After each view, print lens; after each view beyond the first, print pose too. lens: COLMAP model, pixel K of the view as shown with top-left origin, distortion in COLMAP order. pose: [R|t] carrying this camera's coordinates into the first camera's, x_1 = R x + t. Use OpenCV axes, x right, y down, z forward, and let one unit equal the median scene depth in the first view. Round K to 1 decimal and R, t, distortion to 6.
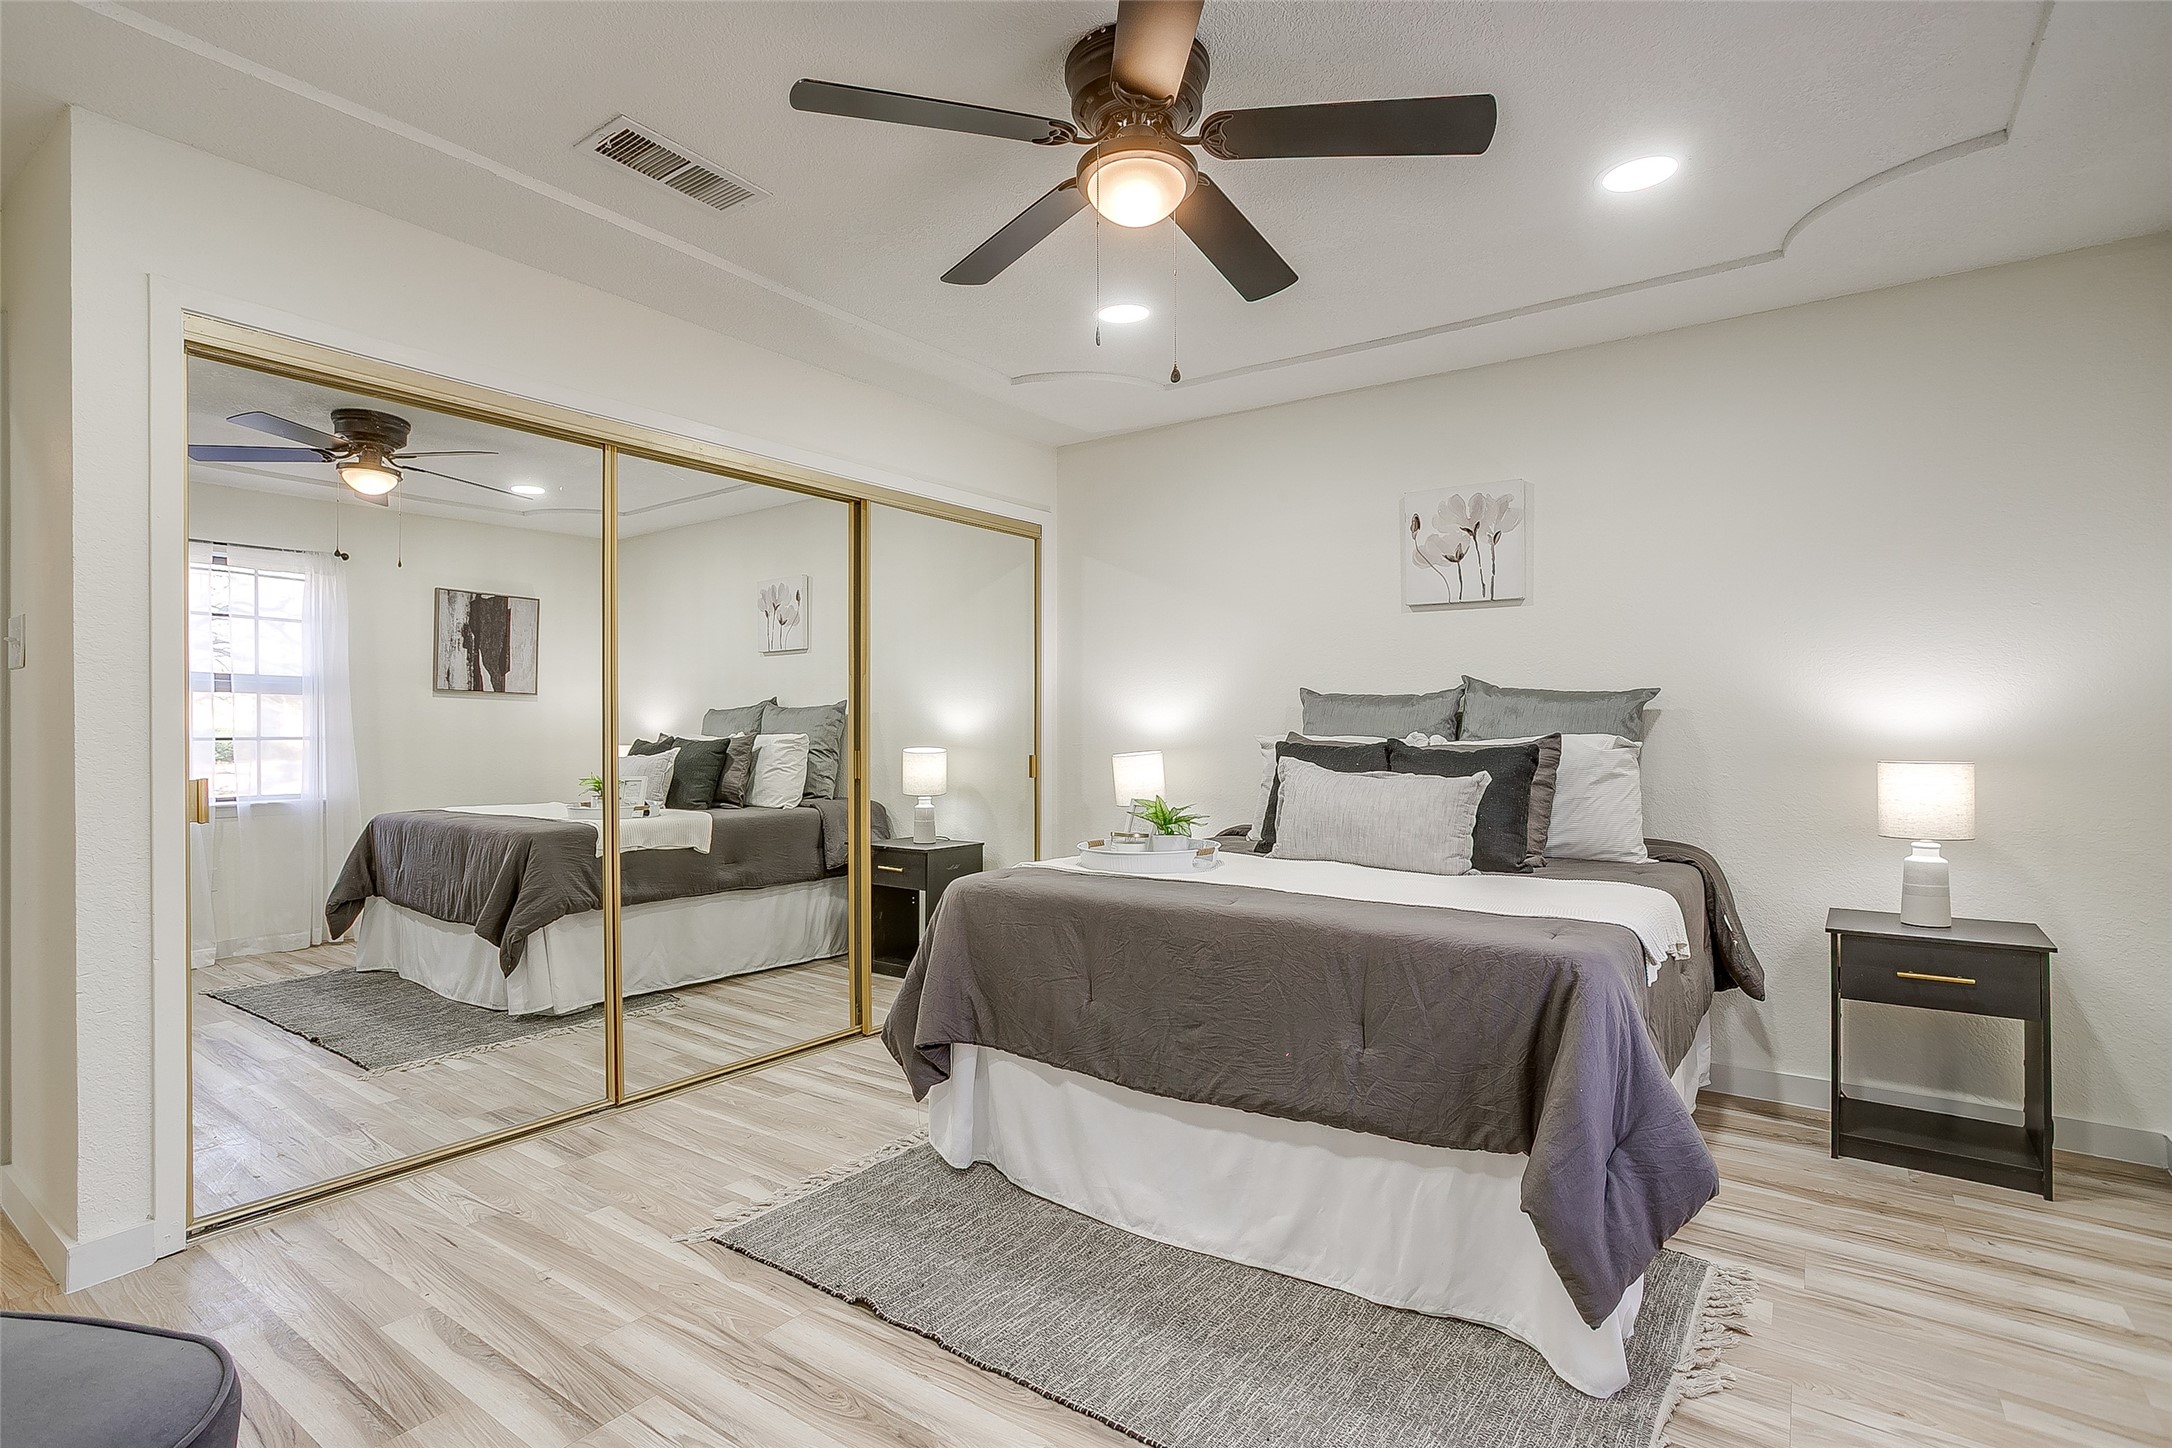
lens RADIAL K [[1089.0, 0, 1086.0], [0, 1089.0, 724.0], [0, 0, 1]] dist [-0.042195, 0.036546]
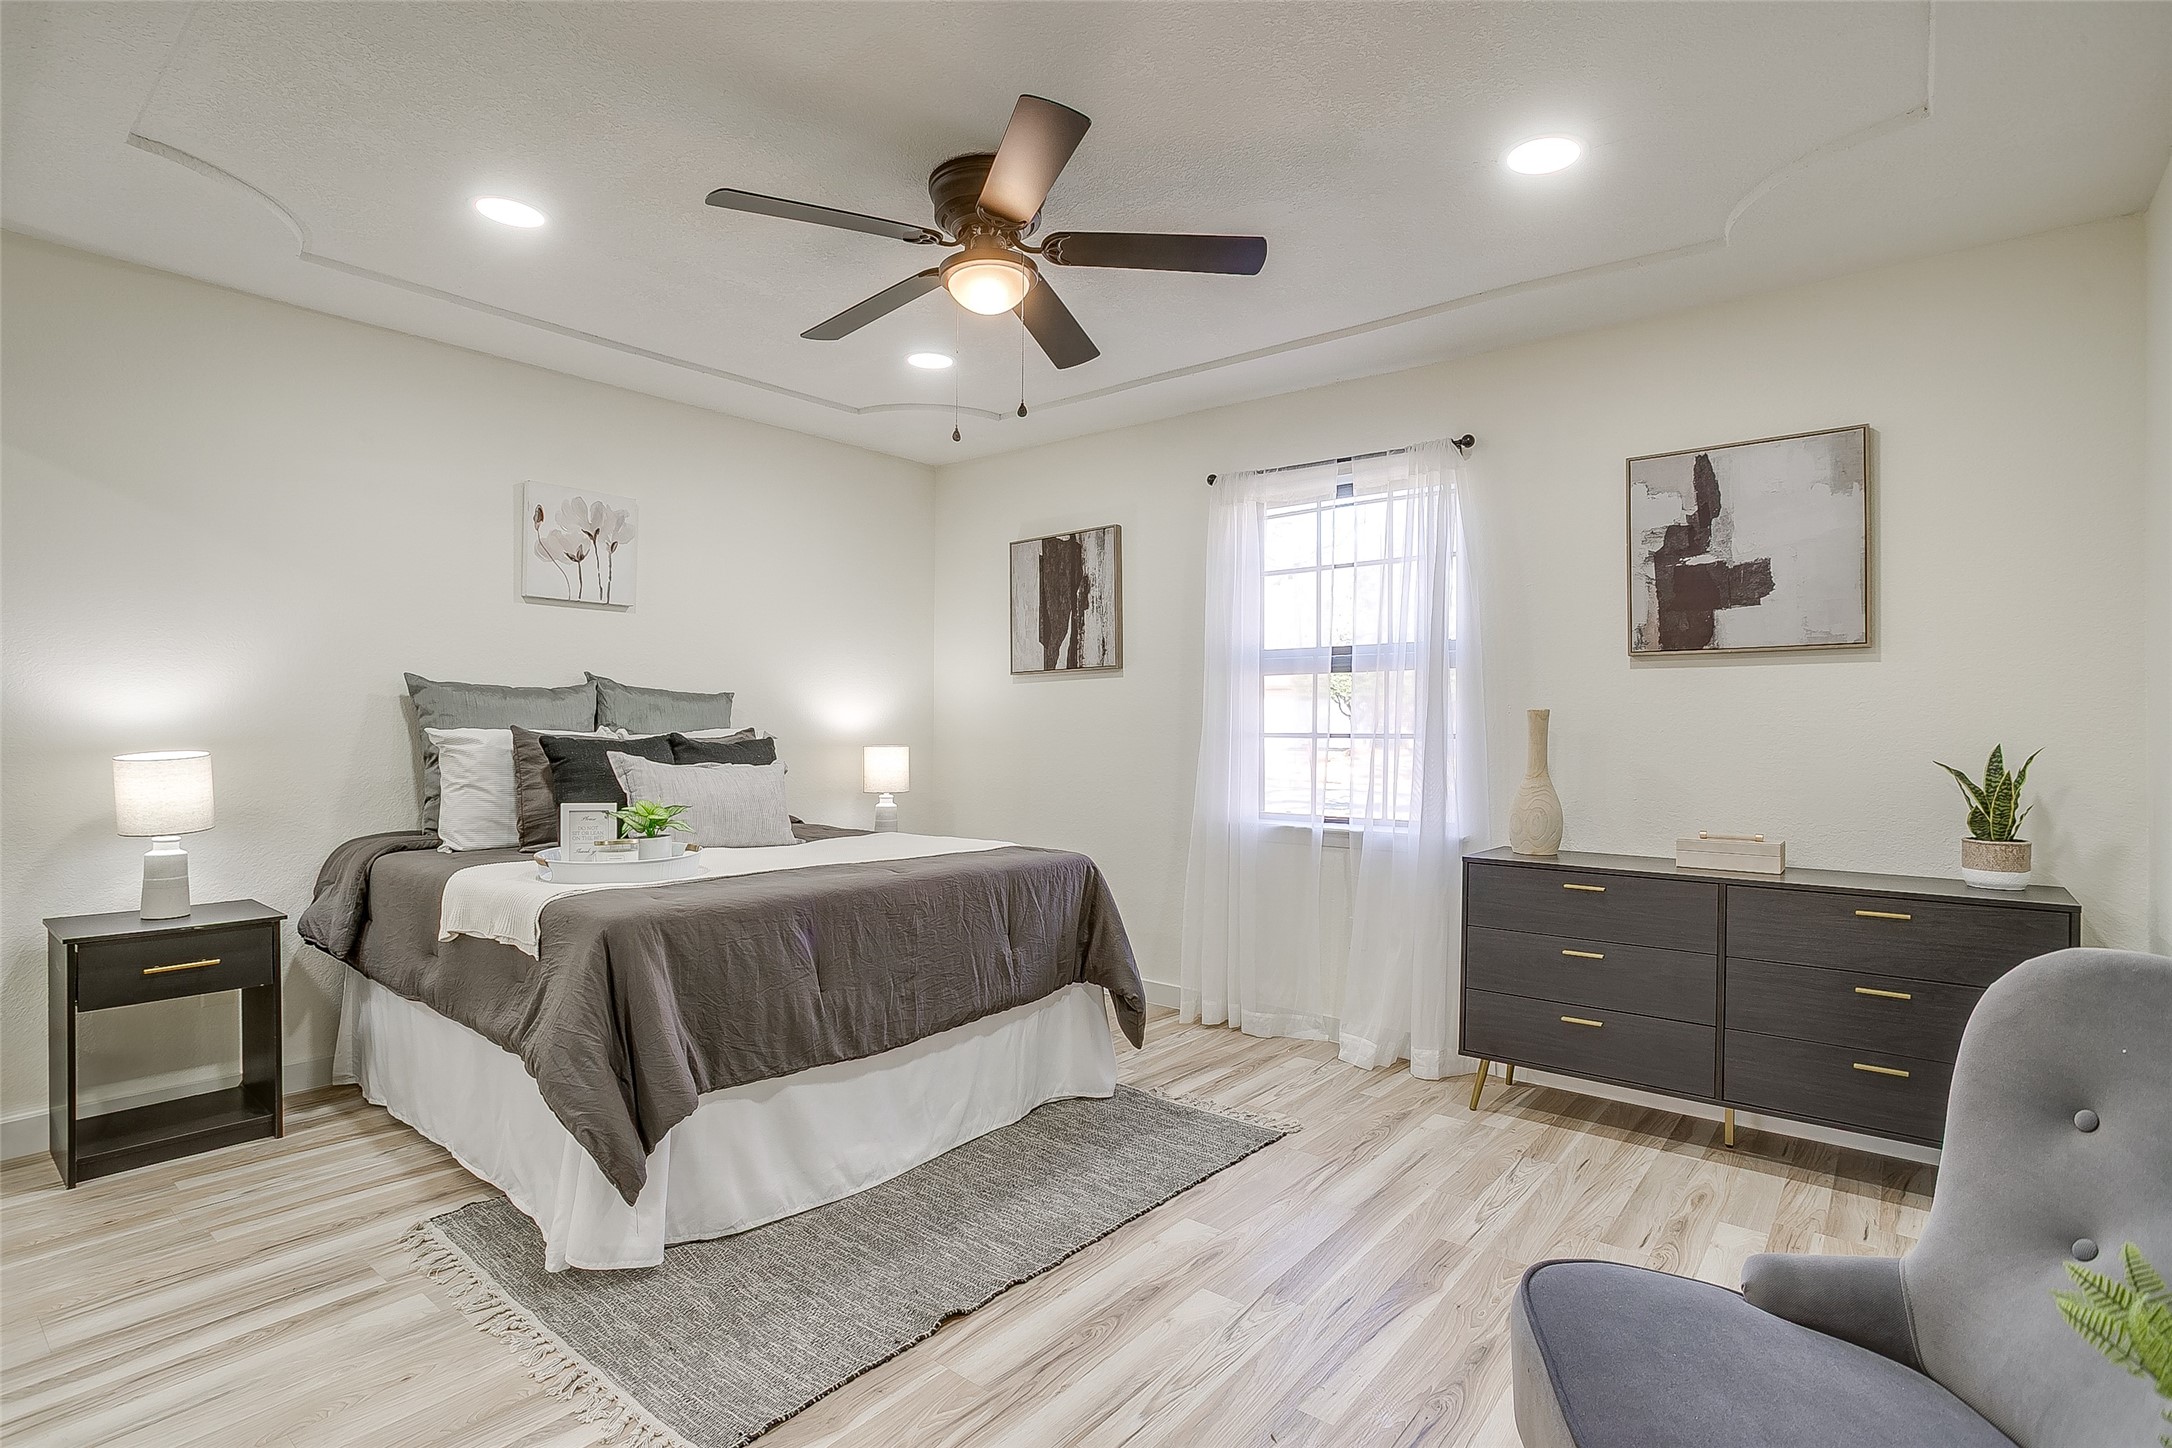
lens RADIAL K [[1066.0, 0, 1068.5], [0, 1066.0, 738.4], [0, 0, 1]] dist [-0.060019, 0.028245]
pose [[0.059229, -0.007511, 0.998216, -0.647231], [-0.012114, 0.999893, 0.008242, 0.004977], [-0.998171, -0.012581, 0.059132, 0.481803]]
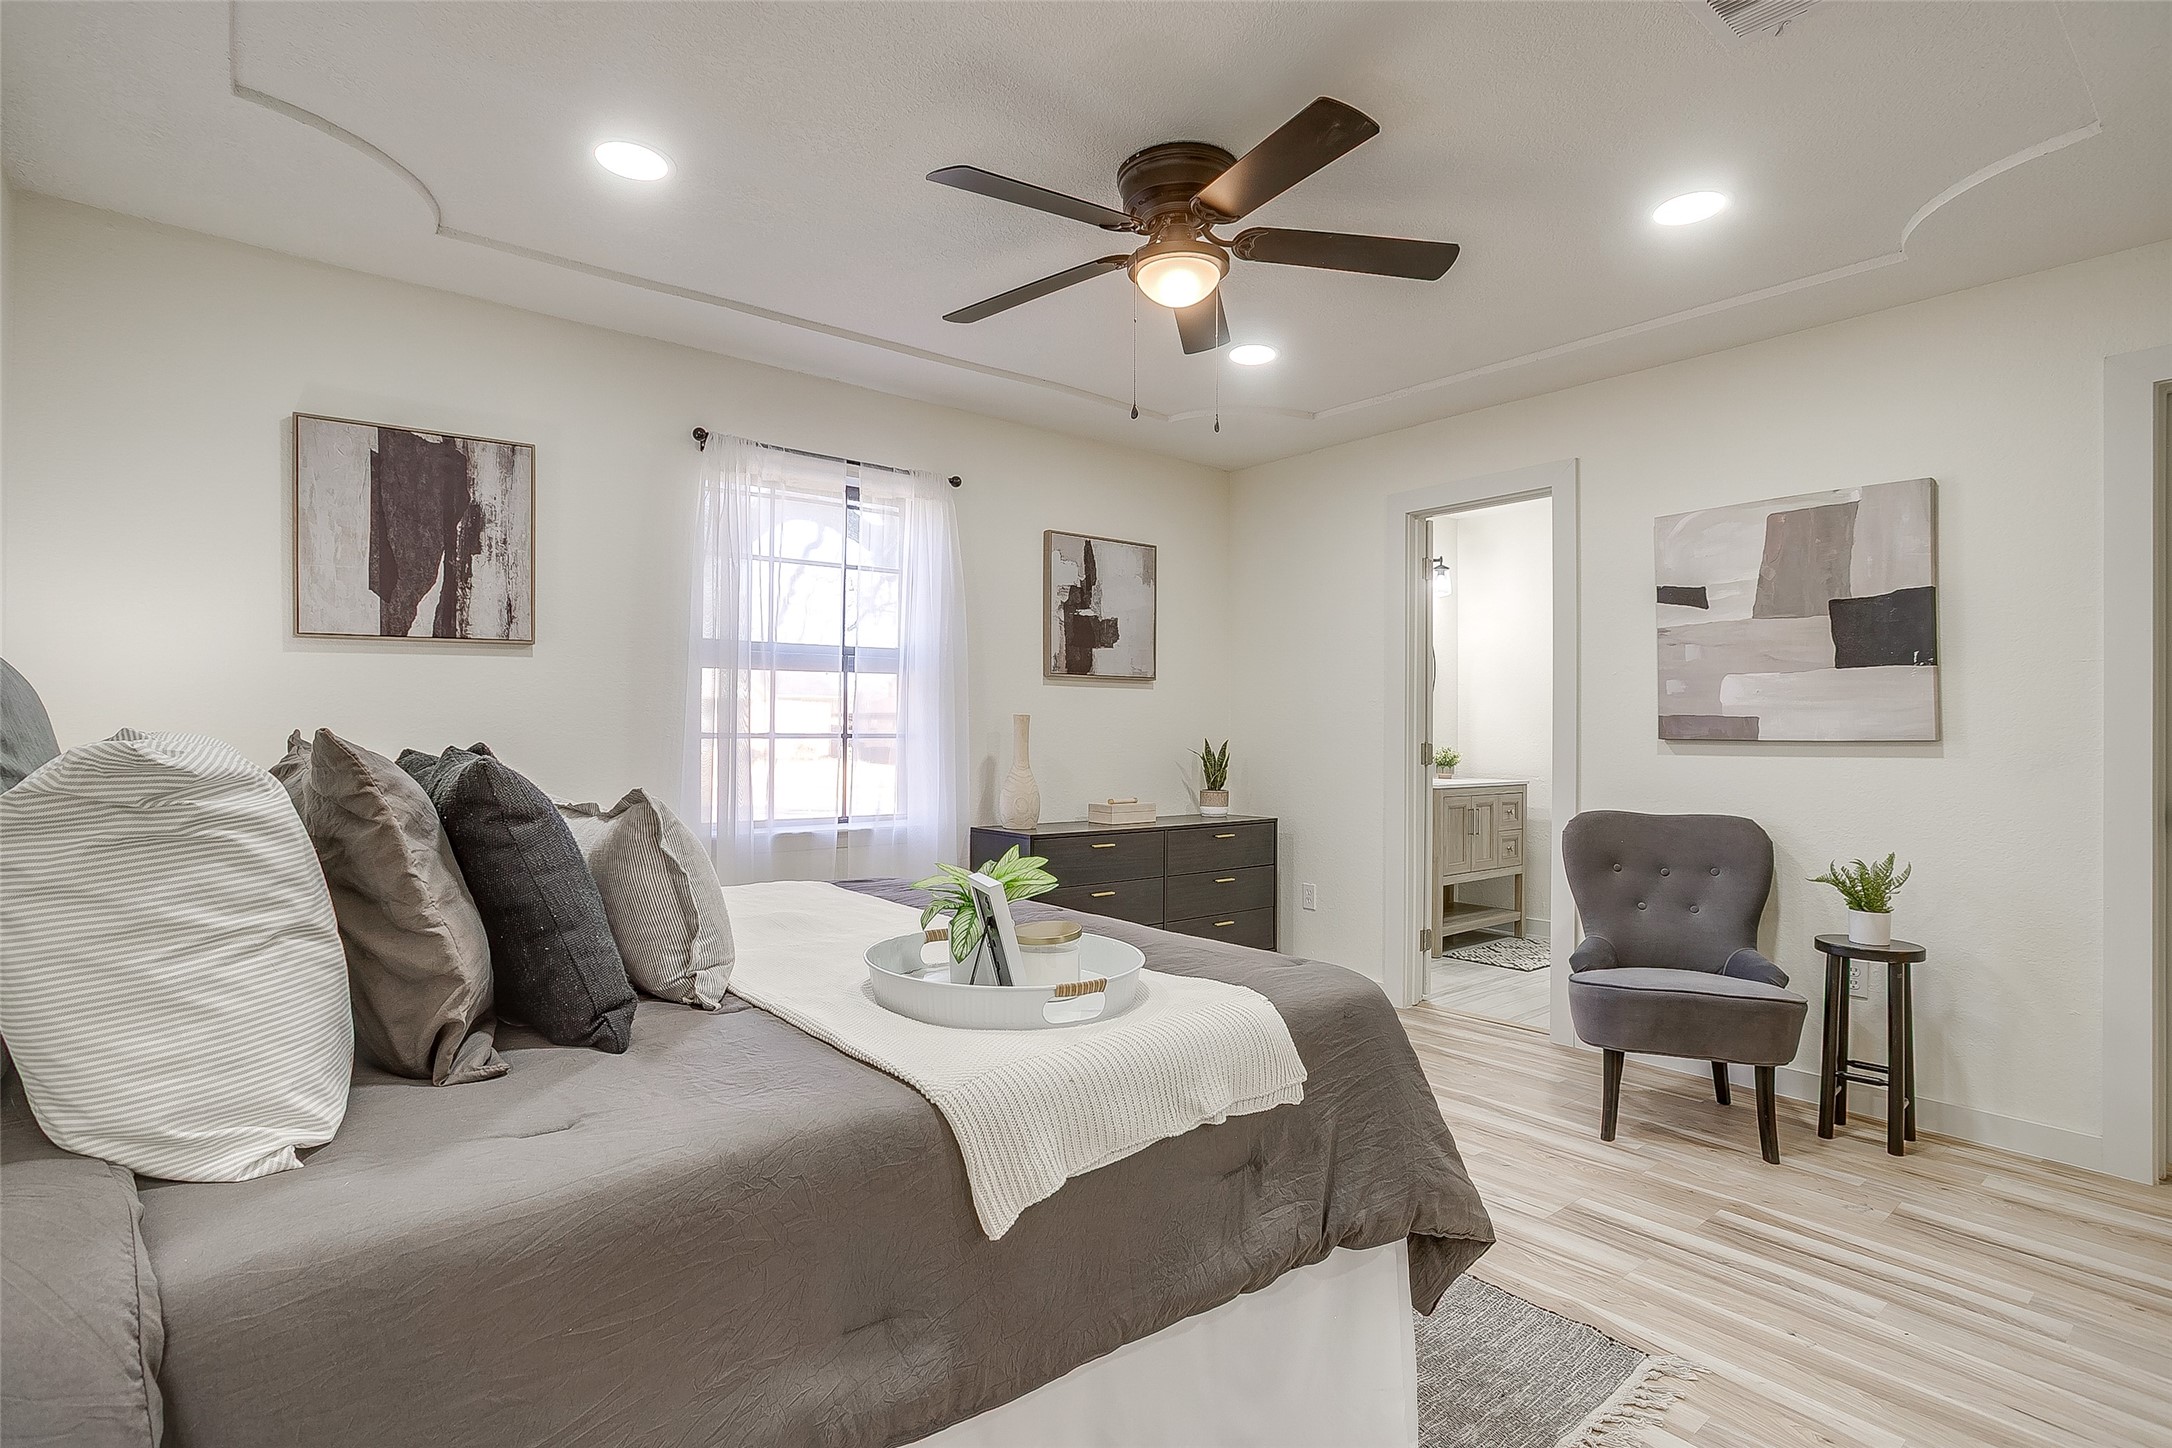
lens RADIAL K [[1061.5, 0, 1052.0], [0, 1061.5, 728.2], [0, 0, 1]] dist [-0.060424, 0.031764]
pose [[-0.963629, -0.014029, 0.266874, -0.473235], [-0.014672, 0.999892, -0.000417, 0.002741], [-0.266840, -0.004318, -0.963731, 0.705447]]
